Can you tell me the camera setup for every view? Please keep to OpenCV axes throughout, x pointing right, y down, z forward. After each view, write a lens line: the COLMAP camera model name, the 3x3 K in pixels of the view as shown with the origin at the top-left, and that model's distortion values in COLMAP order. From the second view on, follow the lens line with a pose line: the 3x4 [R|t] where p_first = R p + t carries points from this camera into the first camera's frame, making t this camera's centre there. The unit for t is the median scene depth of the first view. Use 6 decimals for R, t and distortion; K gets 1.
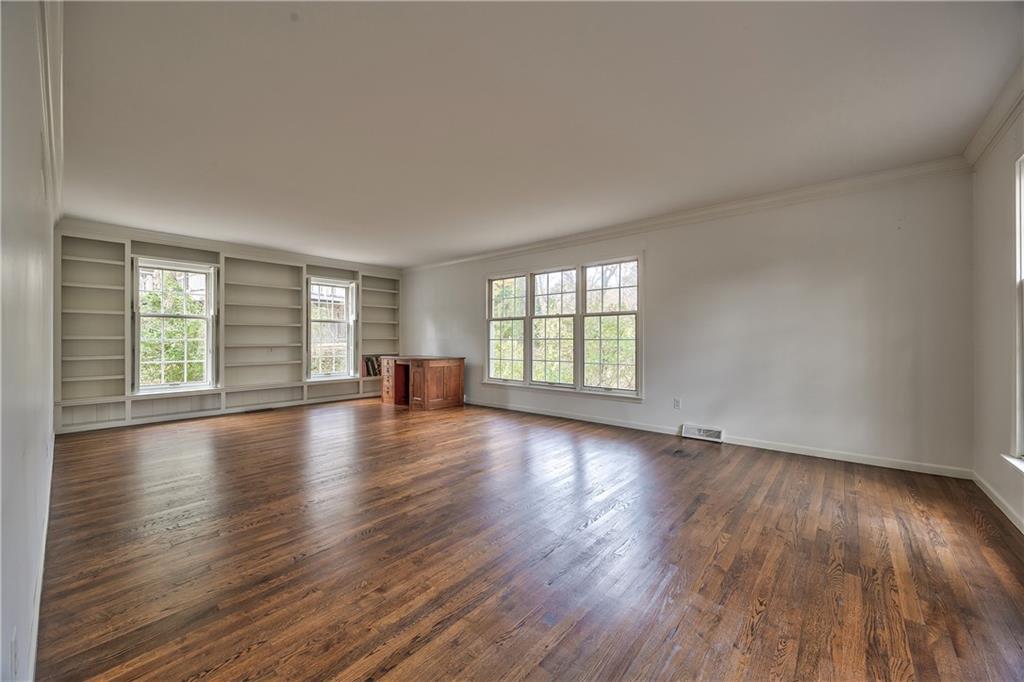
lens RADIAL K [[392.2, 0, 511.0], [0, 392.2, 337.9], [0, 0, 1]] dist [-0.001030, 0.000114]
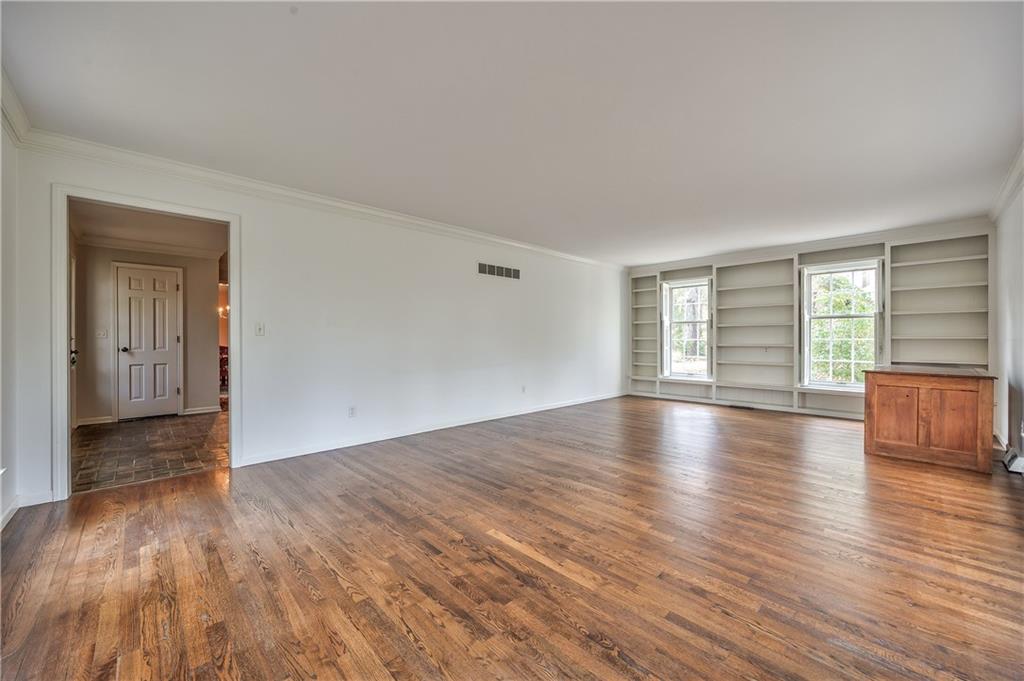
lens RADIAL K [[392.2, 0, 512.0], [0, 392.2, 341.5], [0, 0, 1]] dist [-0.001030, 0.000114]
pose [[-0.099180, 0.006416, -0.995049, 0.468709], [0.005833, 0.999966, 0.005866, -0.000741], [0.995052, -0.005222, -0.099214, 0.503865]]
